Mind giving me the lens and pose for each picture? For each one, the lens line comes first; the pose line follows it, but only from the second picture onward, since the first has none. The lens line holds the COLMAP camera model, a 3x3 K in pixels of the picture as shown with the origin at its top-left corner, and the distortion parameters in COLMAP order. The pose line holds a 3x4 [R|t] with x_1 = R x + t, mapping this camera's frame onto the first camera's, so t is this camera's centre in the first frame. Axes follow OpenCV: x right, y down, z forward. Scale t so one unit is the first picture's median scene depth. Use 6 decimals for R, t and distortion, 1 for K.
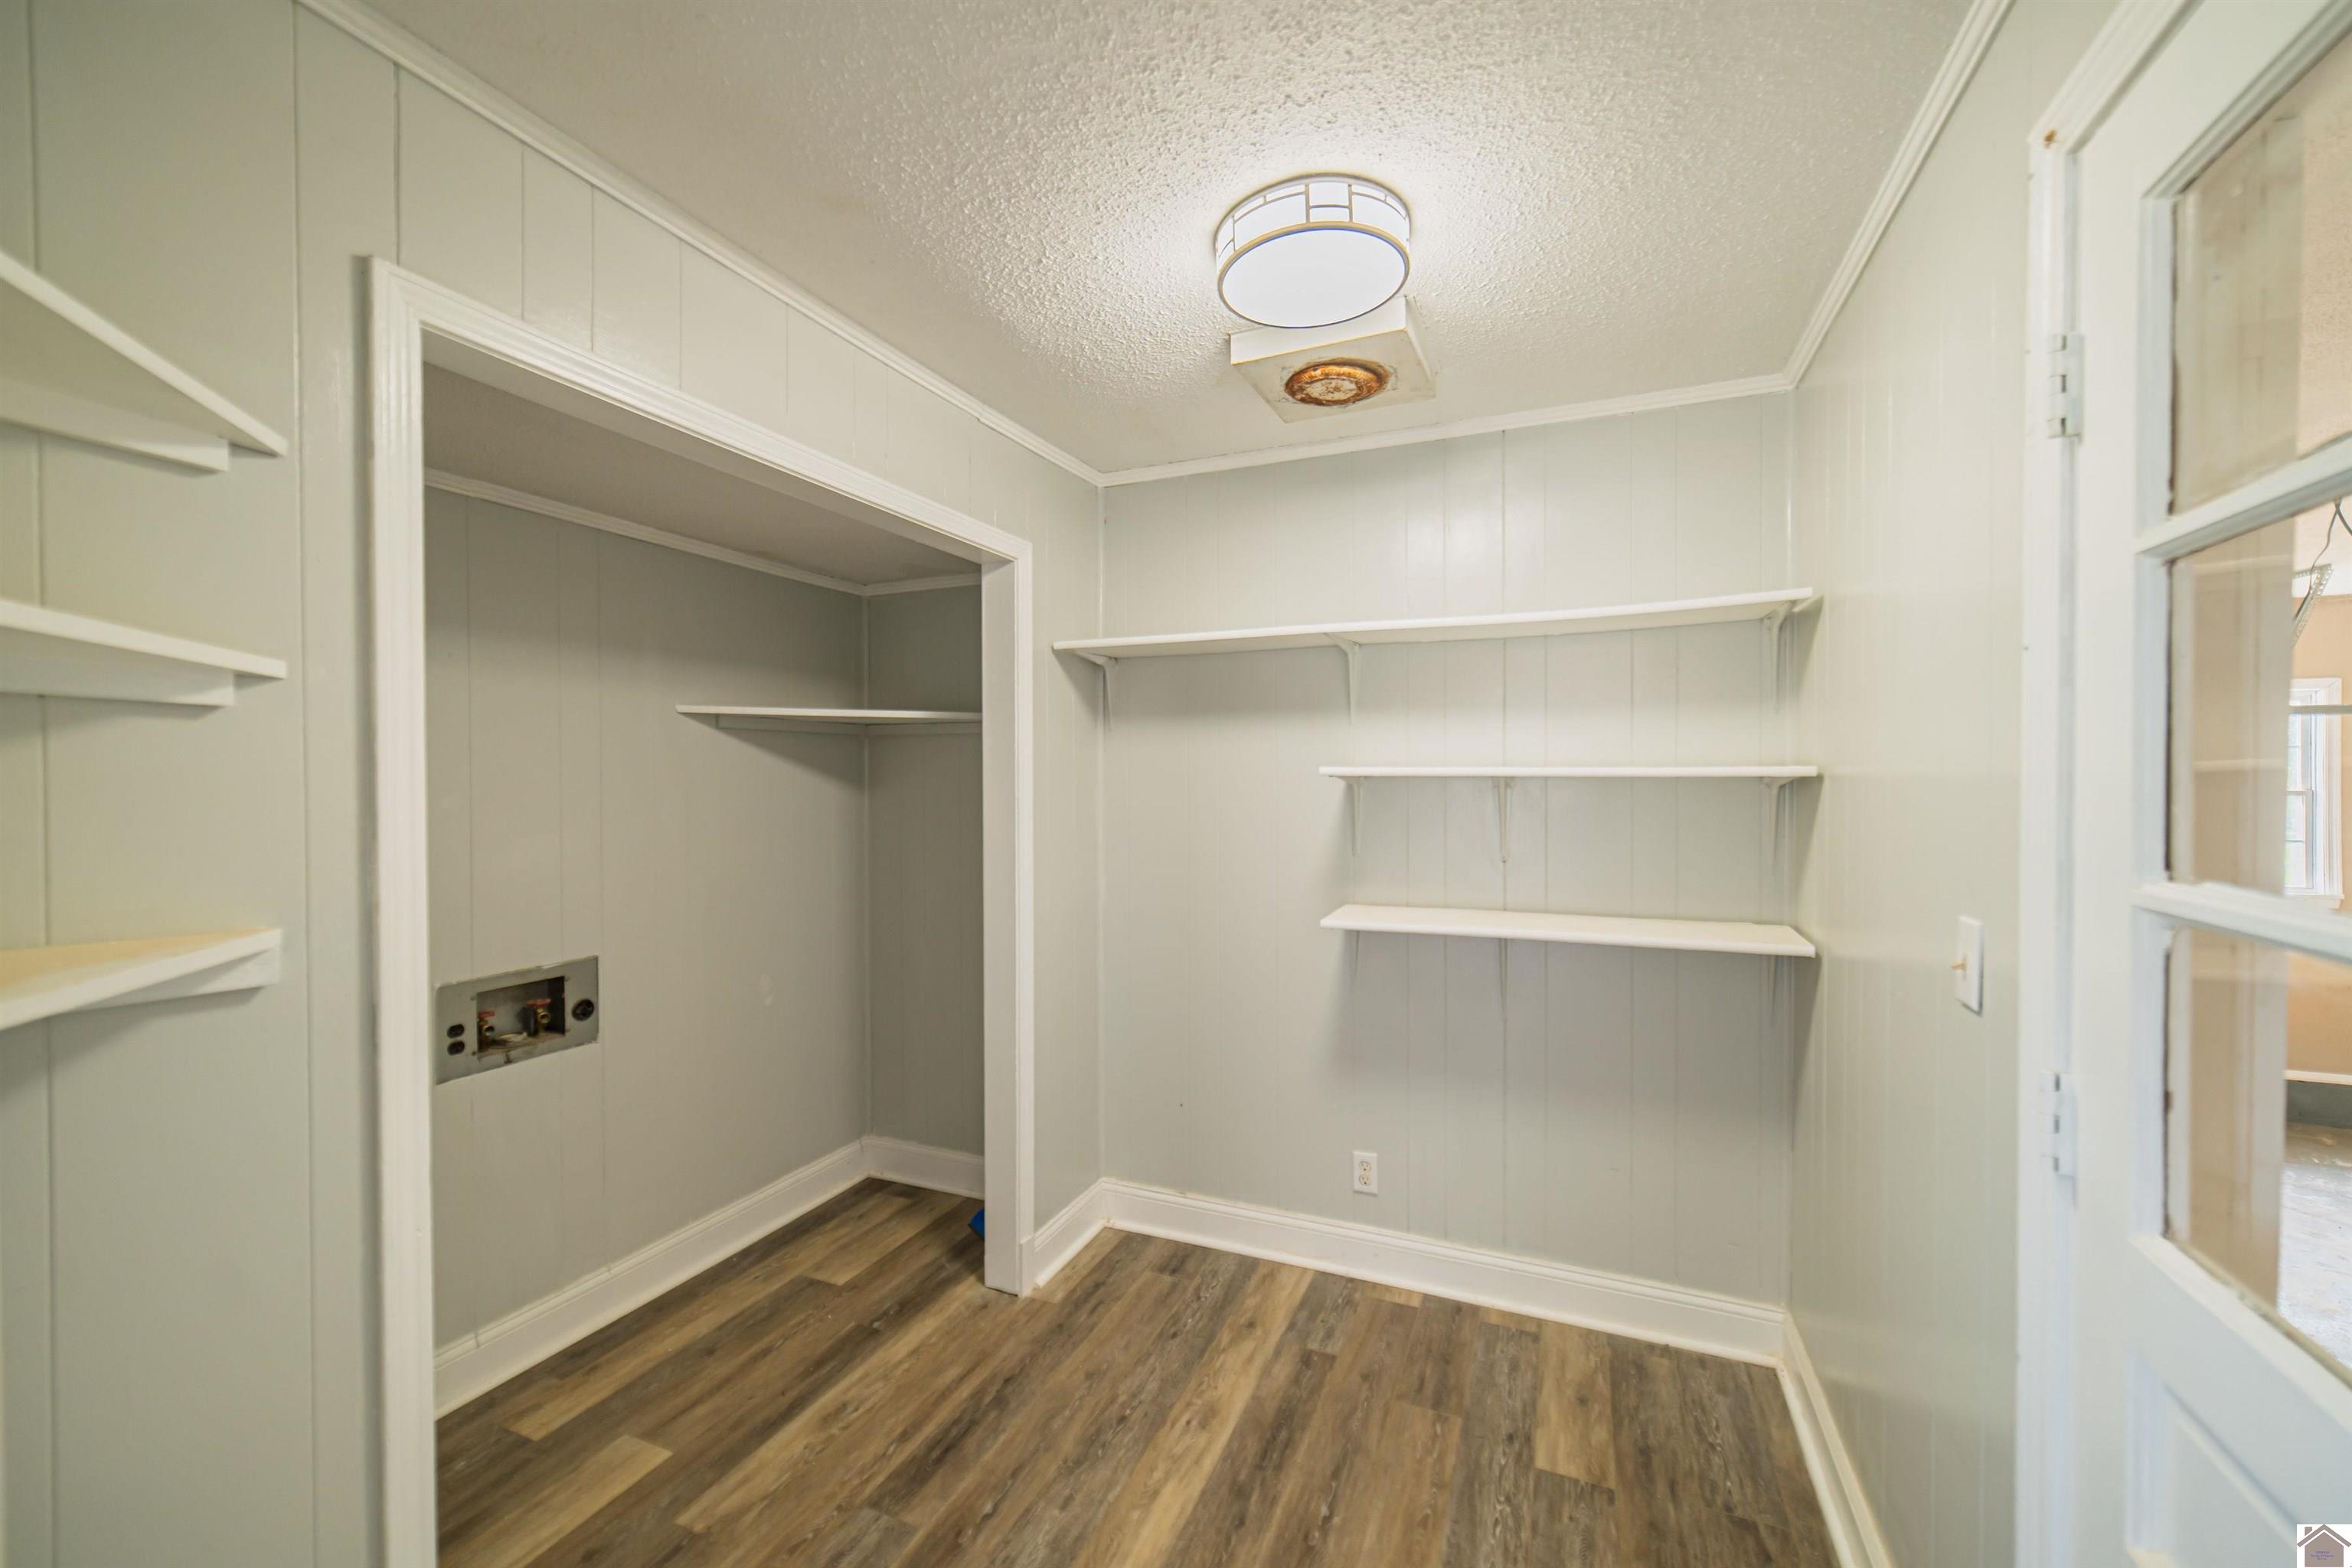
lens RADIAL K [[896.9, 0, 1176.0], [0, 896.9, 797.0], [0, 0, 1]] dist [-0.001898, 0.001010]
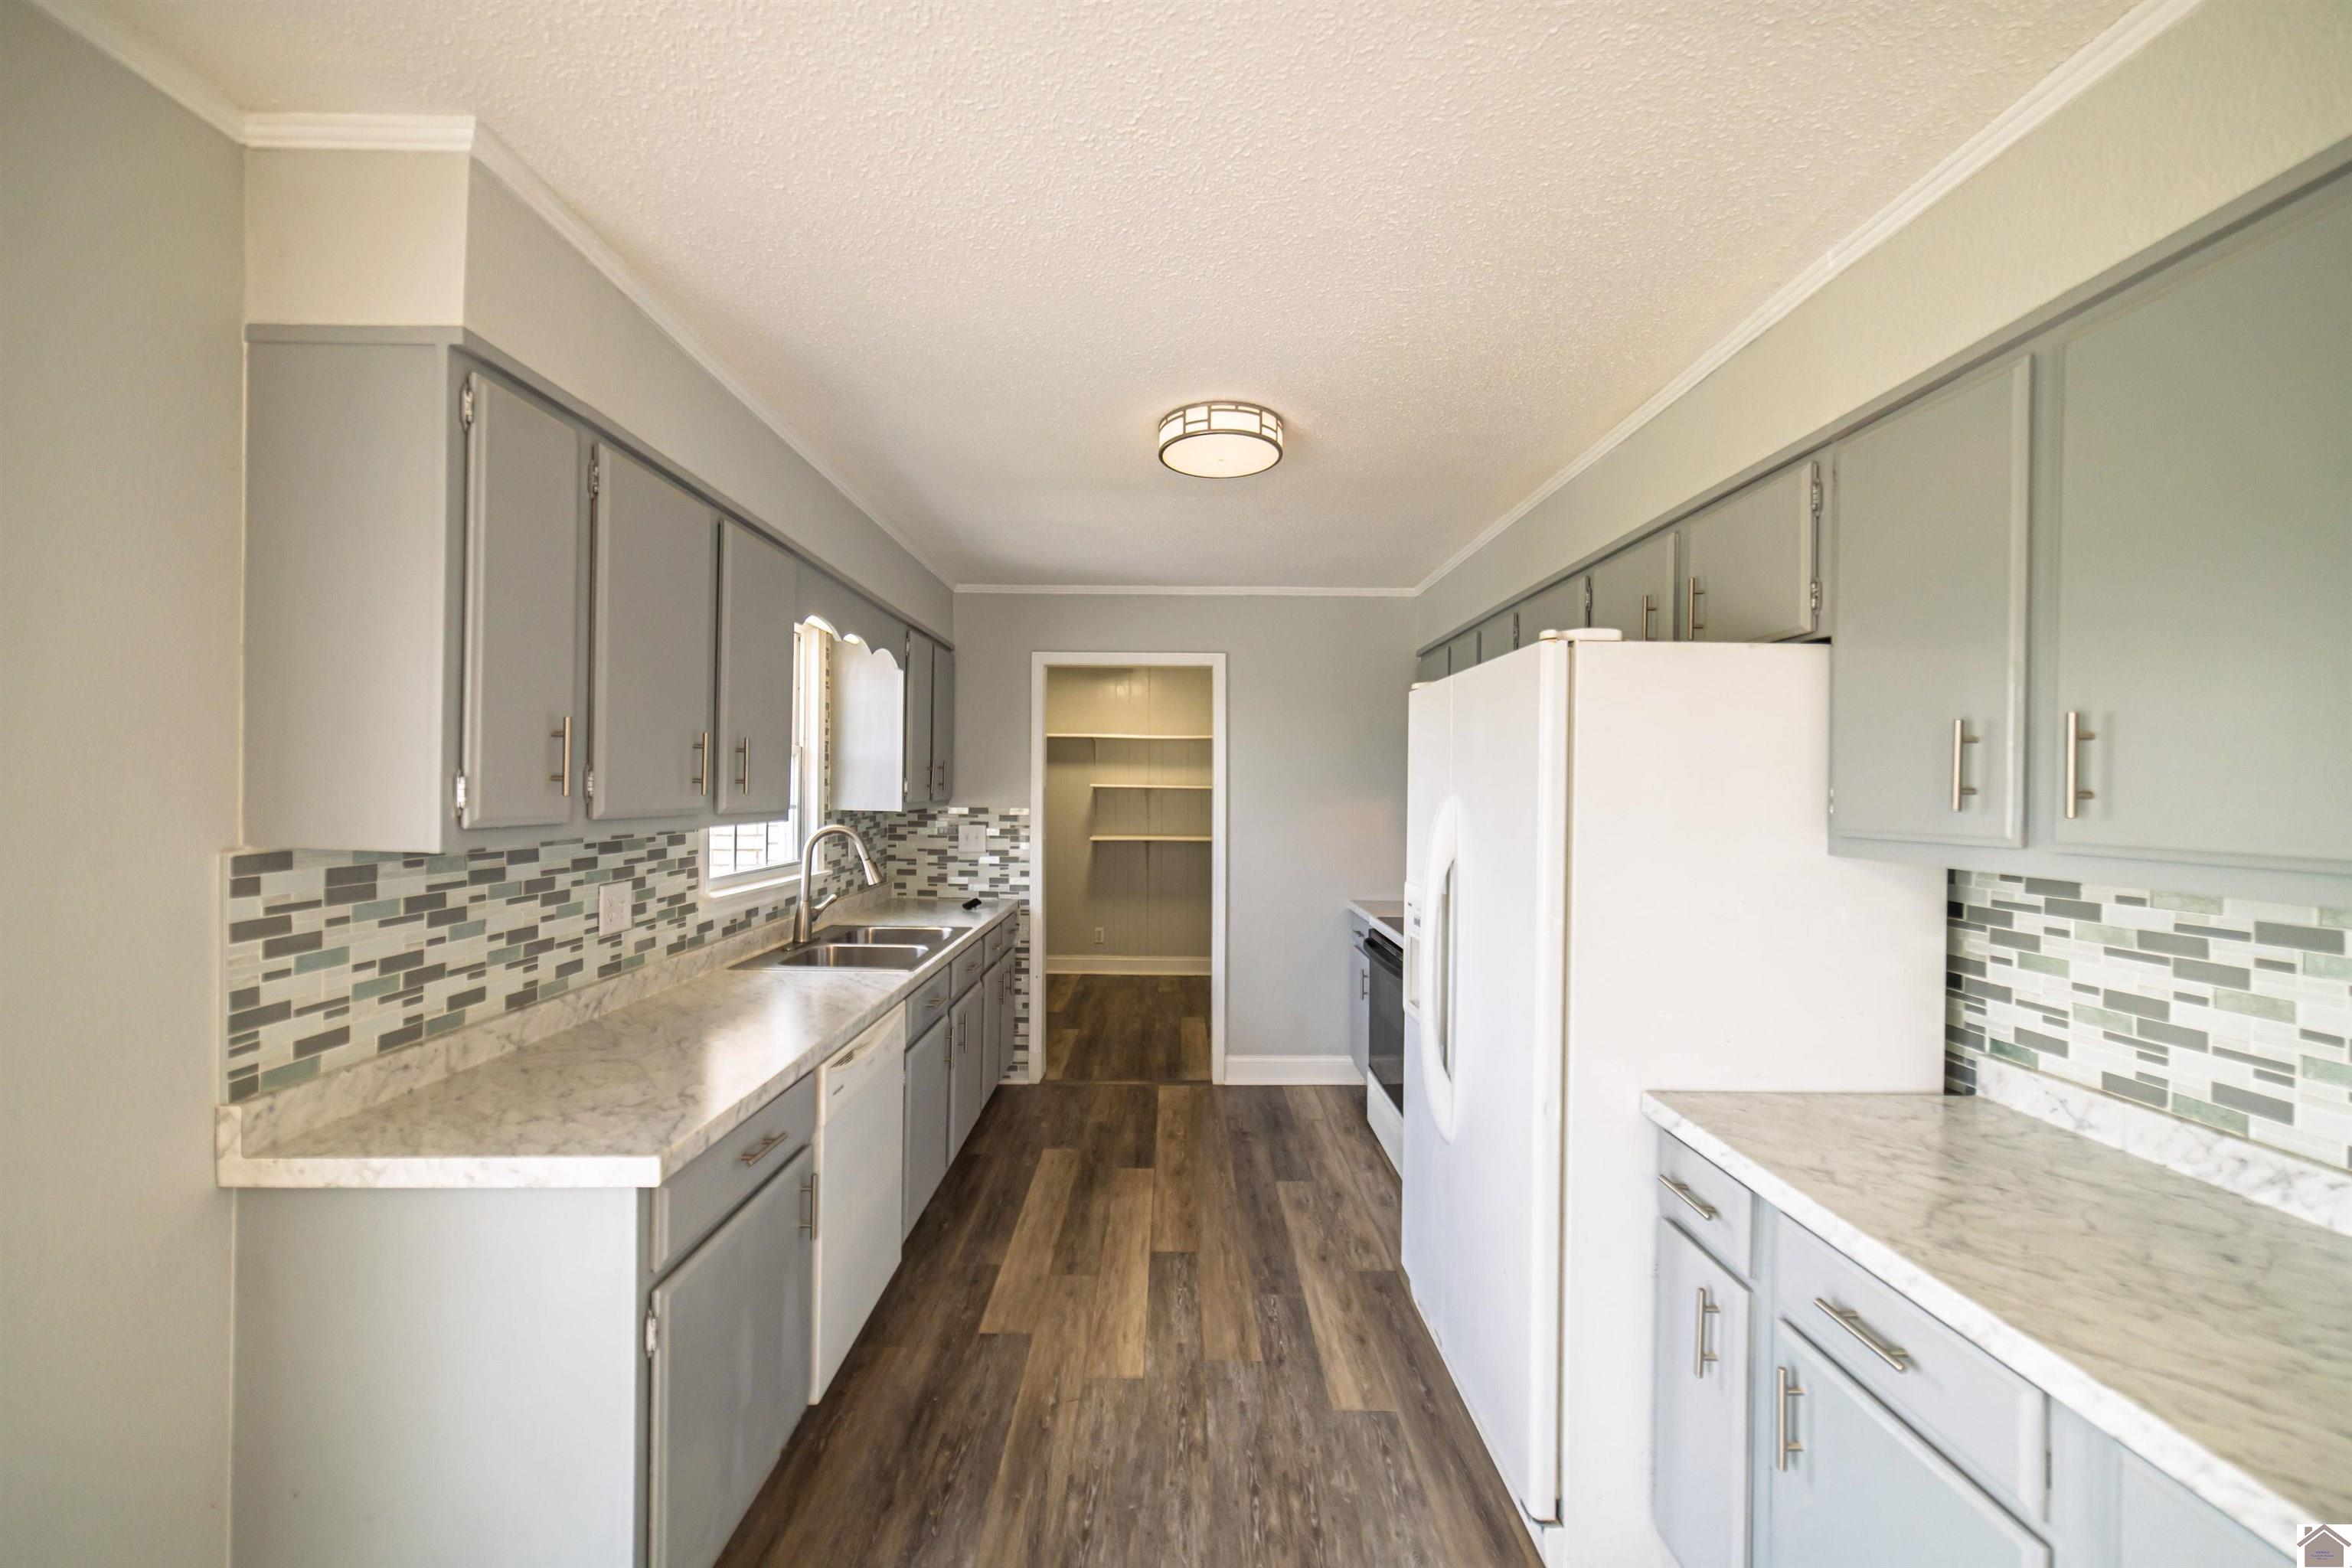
lens RADIAL K [[896.9, 0, 1176.0], [0, 896.9, 797.0], [0, 0, 1]] dist [-0.001898, 0.001010]
pose [[0.911136, 0.007656, 0.412034, -0.060306], [0.006590, 0.999429, -0.033143, 0.008279], [-0.412052, 0.032913, 0.910566, -0.136220]]
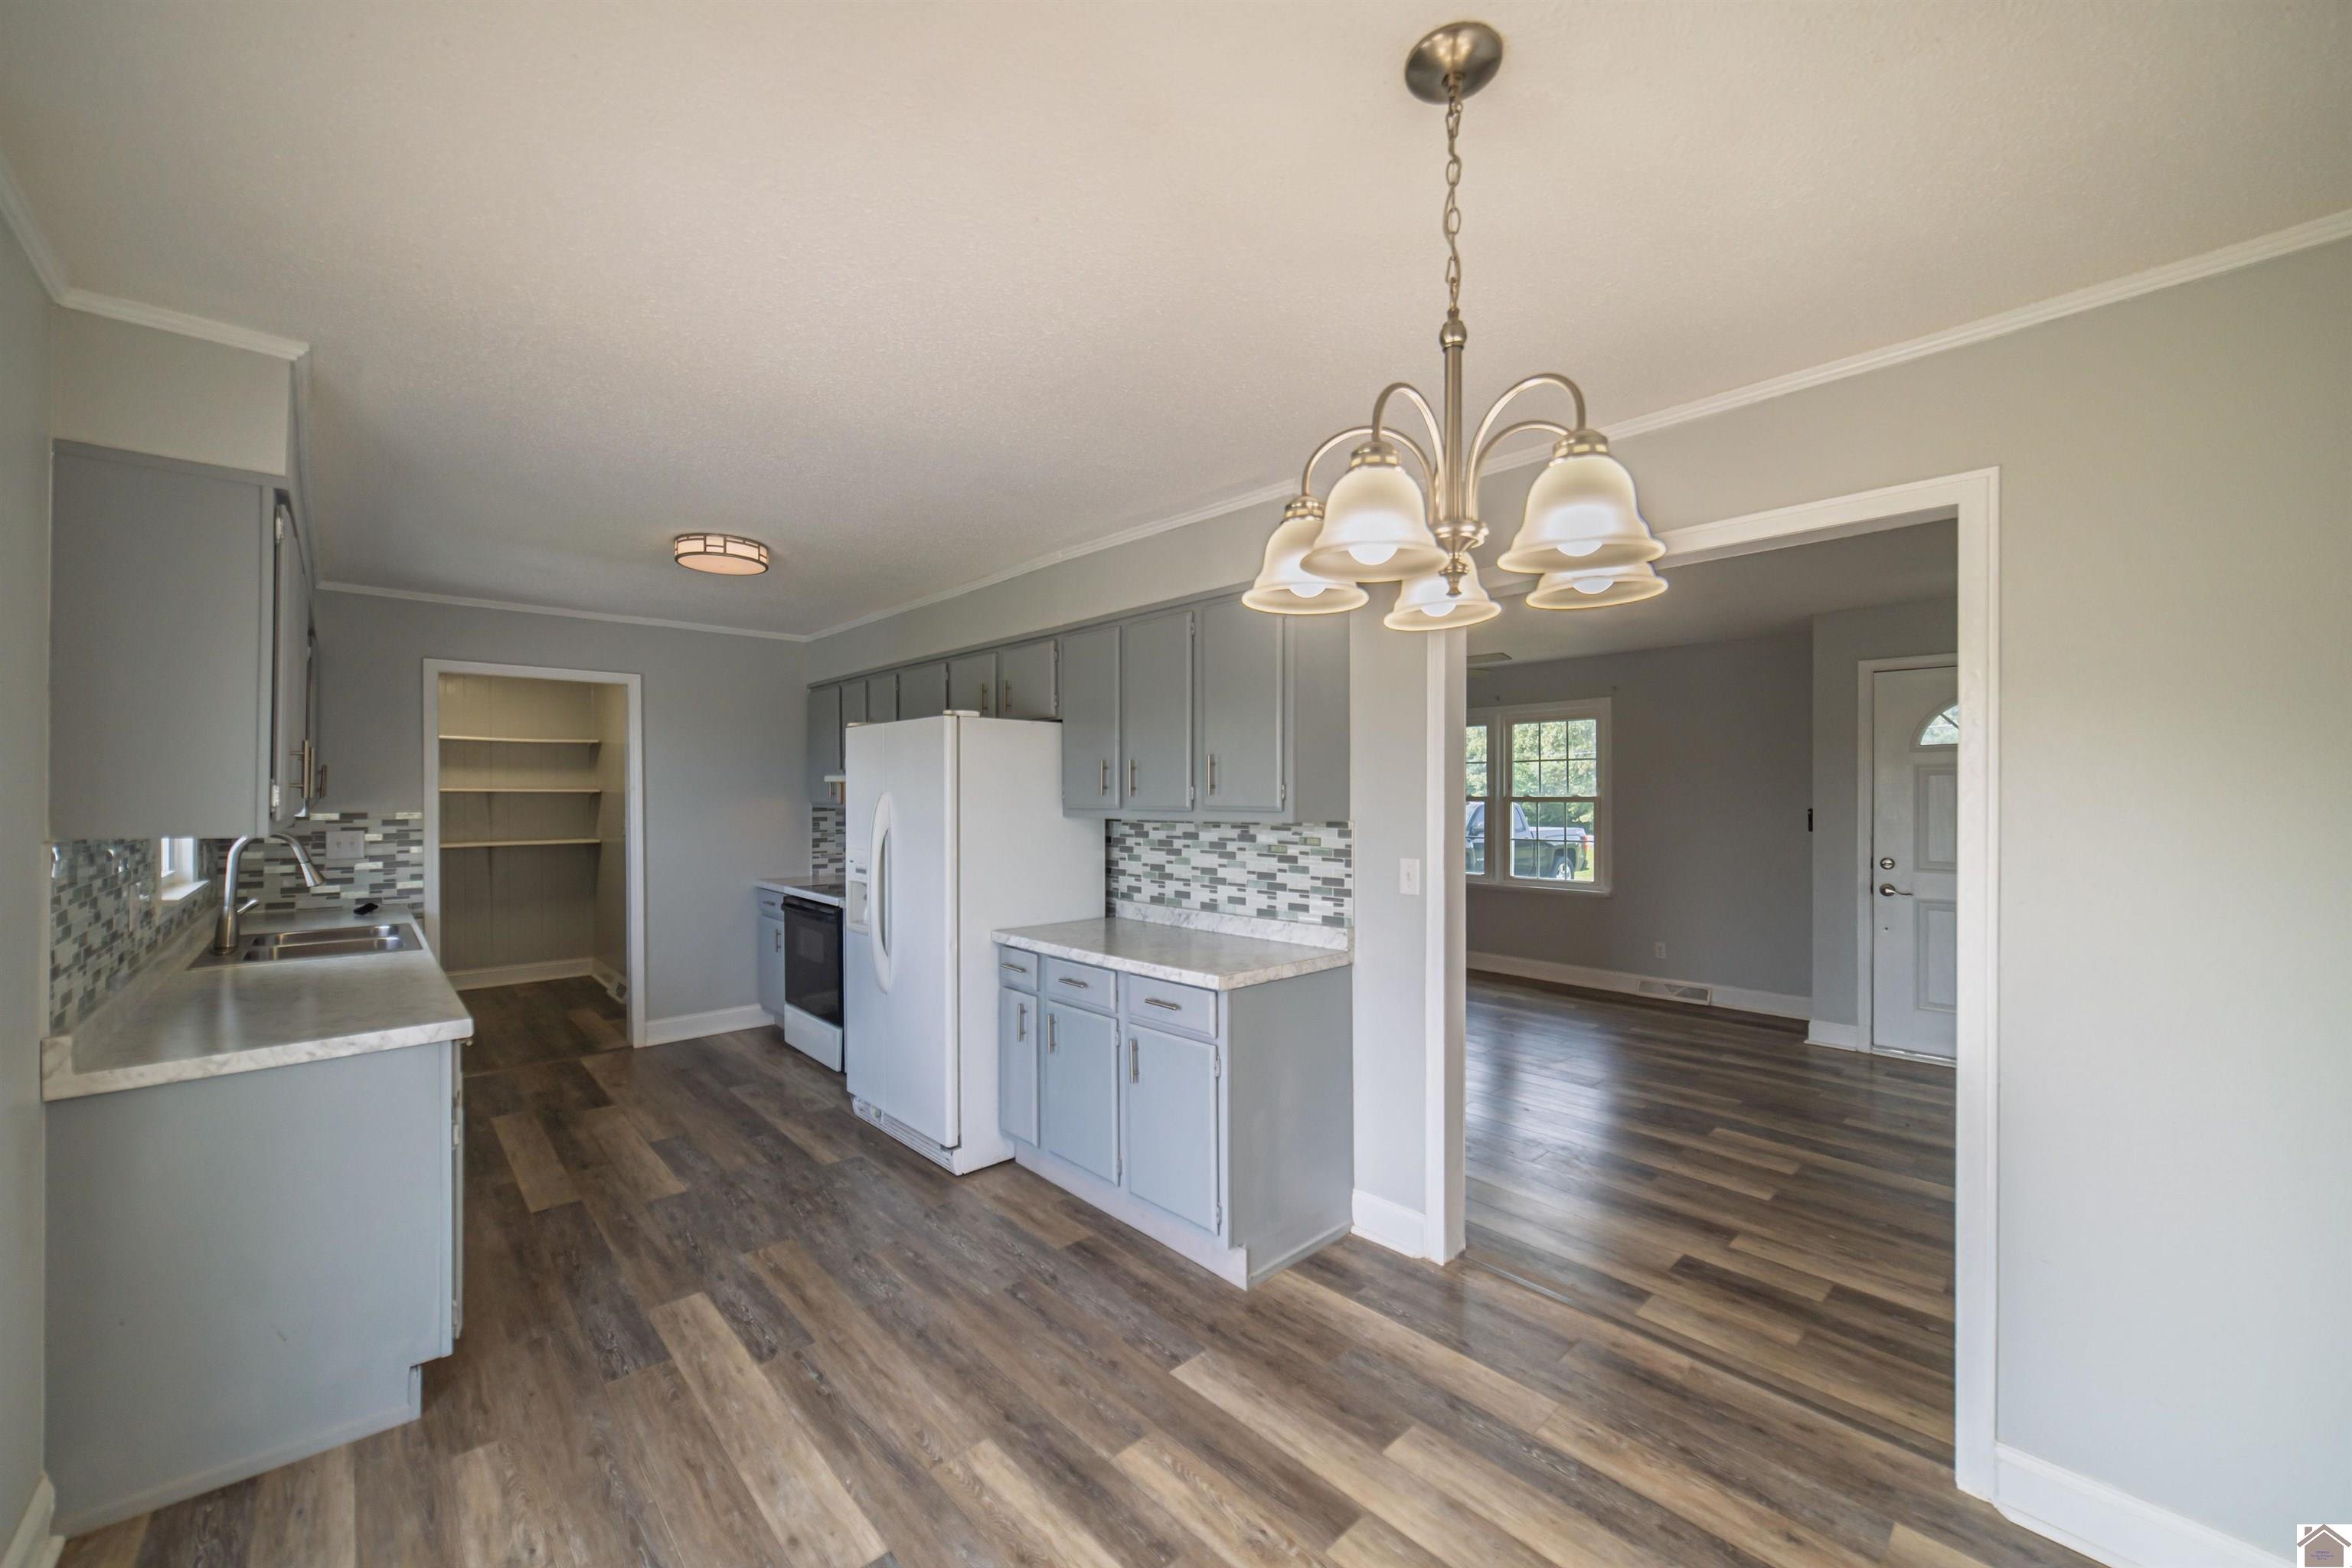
lens RADIAL K [[896.9, 0, 1176.0], [0, 896.9, 797.0], [0, 0, 1]] dist [-0.001898, 0.001010]
pose [[0.395098, -0.001927, 0.918637, -0.899358], [0.041764, 0.999002, -0.015866, 0.041083], [-0.917689, 0.044635, 0.394784, -0.650154]]
